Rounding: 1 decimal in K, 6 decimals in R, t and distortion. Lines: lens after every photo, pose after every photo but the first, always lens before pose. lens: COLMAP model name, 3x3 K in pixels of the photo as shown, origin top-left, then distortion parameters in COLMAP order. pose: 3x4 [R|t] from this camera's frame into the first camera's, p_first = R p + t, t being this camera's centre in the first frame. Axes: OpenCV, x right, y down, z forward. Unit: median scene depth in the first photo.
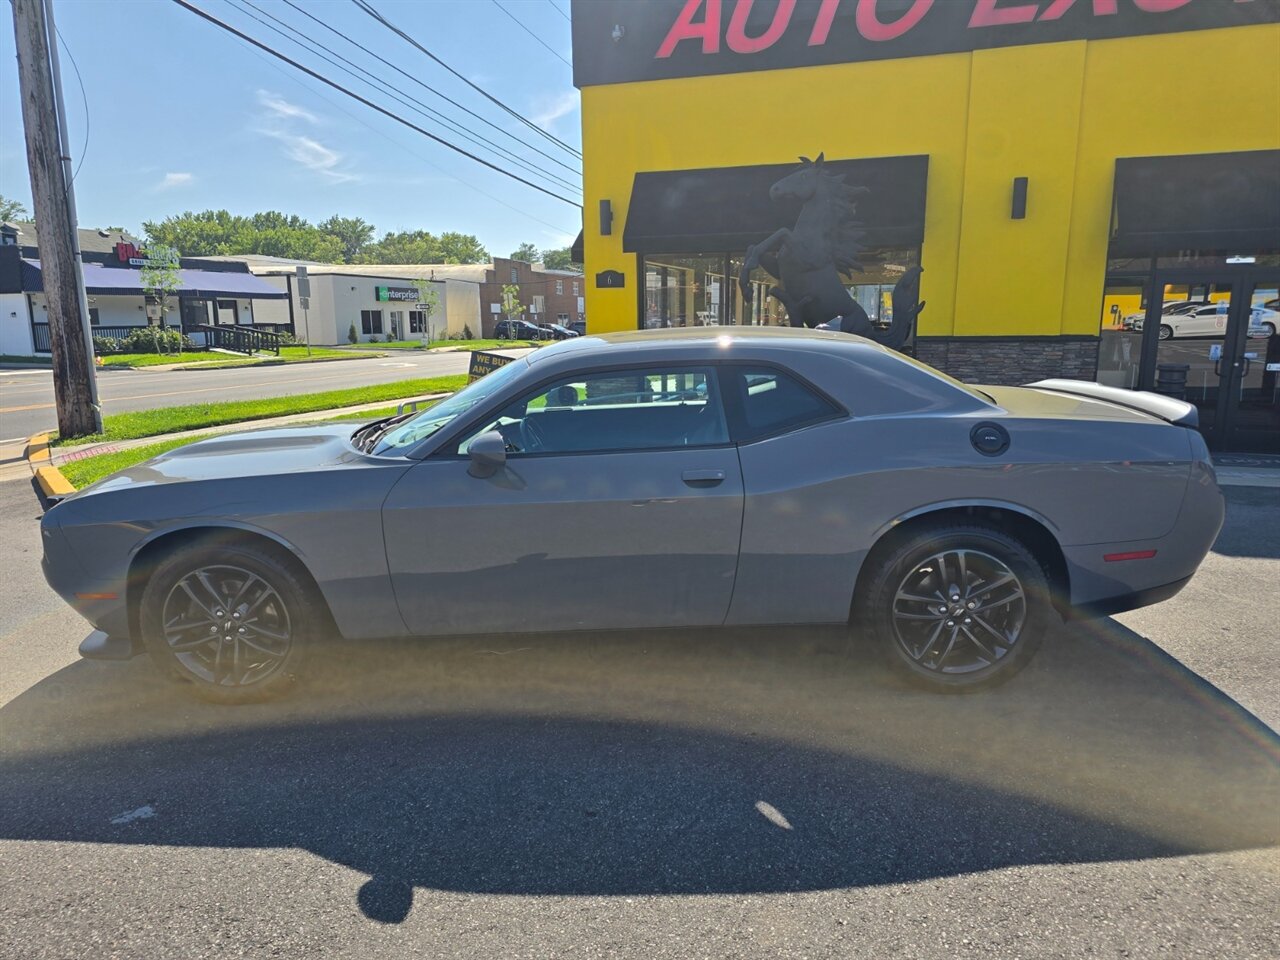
lens RADIAL K [[871.1, 0, 640.0], [0, 871.1, 480.0], [0, 0, 1]] dist [0.057518, -0.060006]
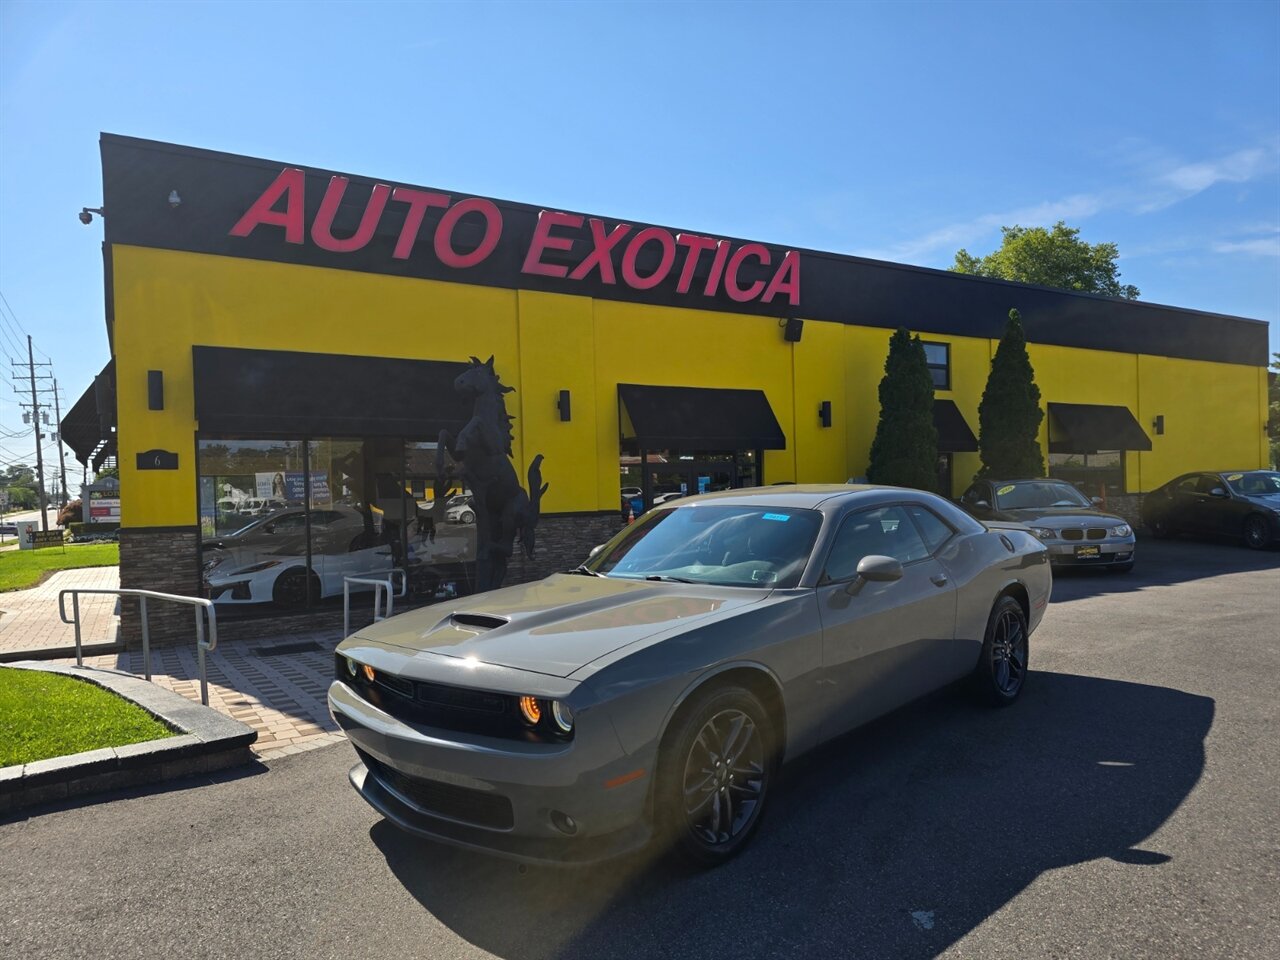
lens RADIAL K [[881.6, 0, 652.8], [0, 881.6, 479.6], [0, 0, 1]] dist [0.056811, -0.061490]
pose [[0.648726, 0.004247, 0.761010, -0.141408], [0.160650, 0.976685, -0.142398, -0.004194], [-0.743872, 0.214633, 0.632919, 0.037994]]
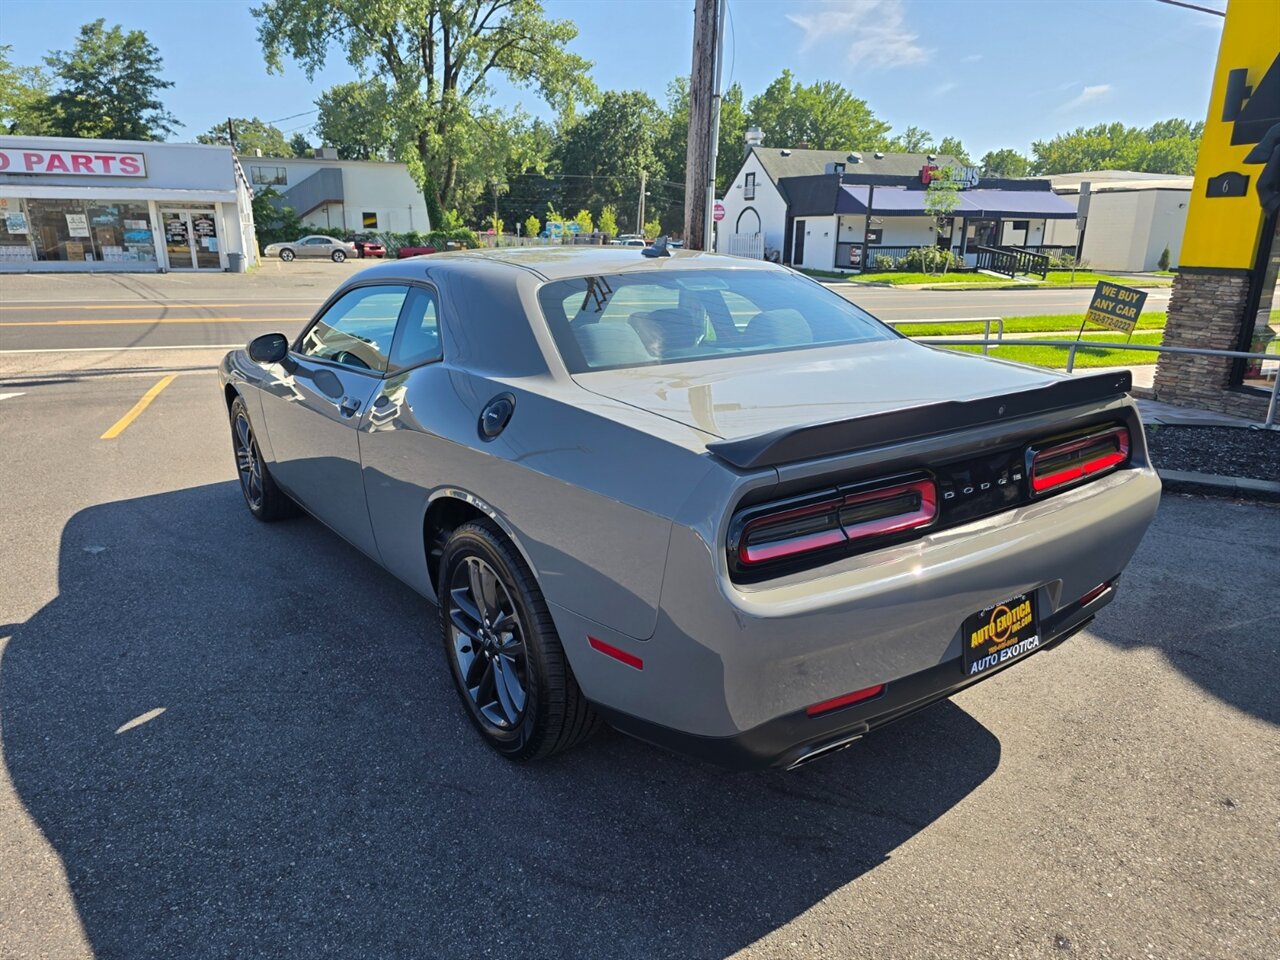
lens RADIAL K [[867.8, 0, 624.9], [0, 867.8, 490.1], [0, 0, 1]] dist [0.055663, -0.051977]
pose [[0.603150, 0.234377, -0.762416, 0.101849], [-0.160427, 0.971967, 0.171882, -0.012591], [0.781328, 0.018642, 0.623842, 0.066040]]
